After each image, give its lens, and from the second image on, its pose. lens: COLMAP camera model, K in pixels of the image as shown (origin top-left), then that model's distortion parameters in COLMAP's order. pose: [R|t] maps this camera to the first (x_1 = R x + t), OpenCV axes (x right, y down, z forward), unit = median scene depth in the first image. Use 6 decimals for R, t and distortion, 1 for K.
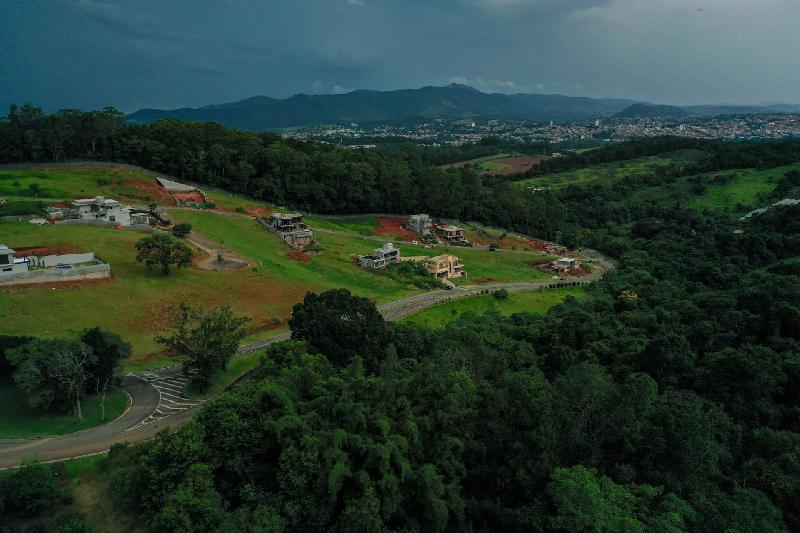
lens RADIAL K [[623.6, 0, 400.0], [0, 623.6, 266.5], [0, 0, 1]] dist [0.001625, 0.000393]
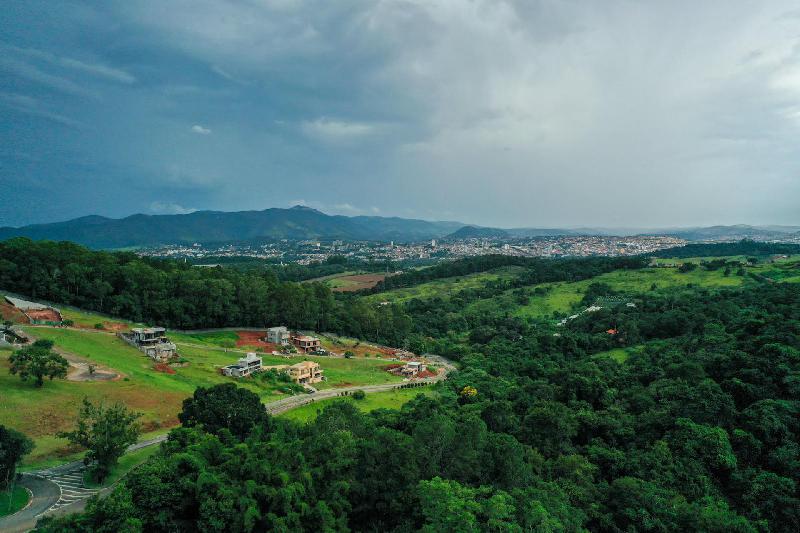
lens RADIAL K [[653.0, 0, 399.2], [0, 653.0, 255.5], [0, 0, 1]] dist [-0.000809, 0.003455]
pose [[0.969809, -0.003787, 0.243837, -0.040523], [0.054078, 0.978325, -0.199891, 0.032184], [-0.237795, 0.207042, 0.948993, -0.130138]]
